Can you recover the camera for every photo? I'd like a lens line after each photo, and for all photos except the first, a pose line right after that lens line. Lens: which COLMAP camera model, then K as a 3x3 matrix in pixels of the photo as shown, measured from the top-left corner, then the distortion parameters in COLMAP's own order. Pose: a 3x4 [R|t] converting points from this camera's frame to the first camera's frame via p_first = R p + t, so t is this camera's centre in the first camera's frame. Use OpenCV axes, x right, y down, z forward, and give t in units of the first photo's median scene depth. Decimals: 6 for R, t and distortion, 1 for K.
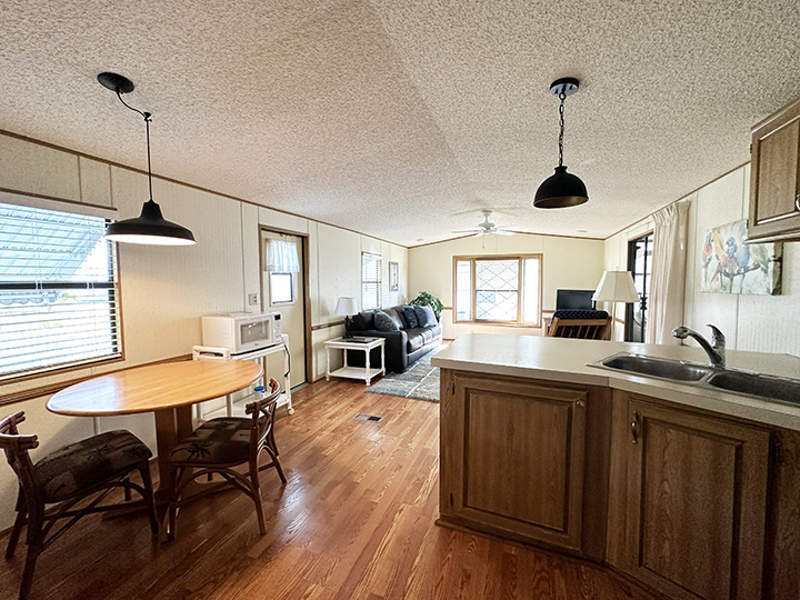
lens RADIAL K [[321.7, 0, 397.6], [0, 321.7, 298.7], [0, 0, 1]] dist [0.000426, -0.000076]
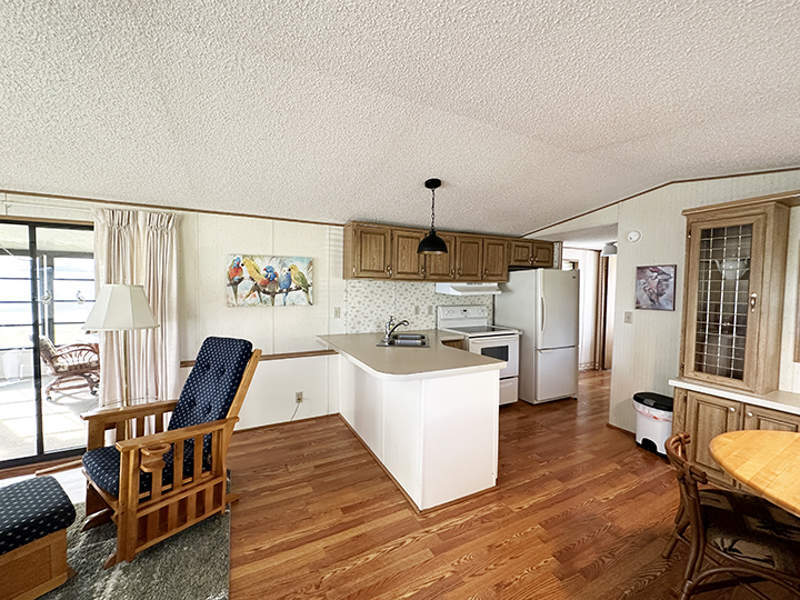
lens RADIAL K [[321.7, 0, 400.8], [0, 321.7, 298.7], [0, 0, 1]] dist [0.000426, -0.000076]
pose [[-0.741291, -0.025930, 0.670683, -0.330166], [0.028872, 0.997097, 0.070462, -0.130054], [-0.670563, 0.071597, -0.738390, 1.637750]]
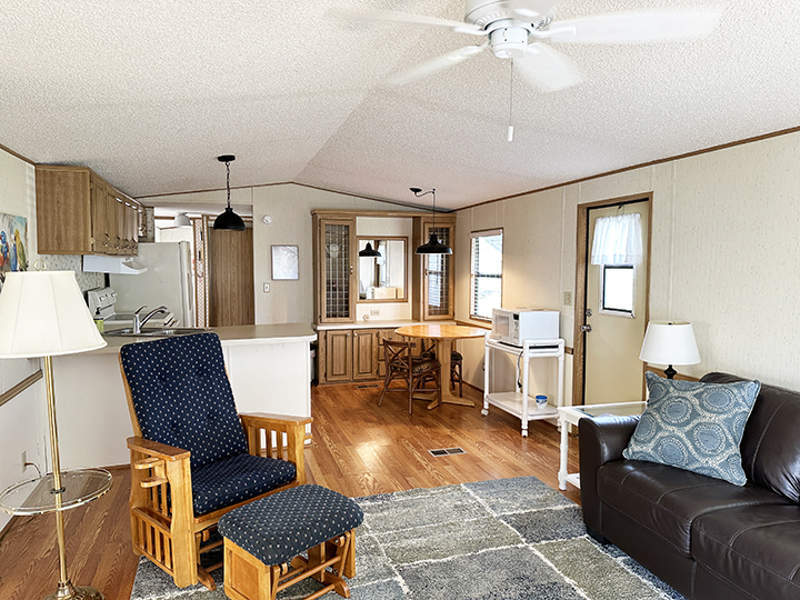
lens RADIAL K [[550.5, 0, 397.9], [0, 550.5, 301.9], [0, 0, 1]] dist [0.002405, 0.000273]
pose [[-0.776994, 0.049765, -0.627538, 1.116927], [-0.029884, 0.992831, 0.115734, -0.199970], [0.628798, 0.108678, -0.769936, 2.573770]]
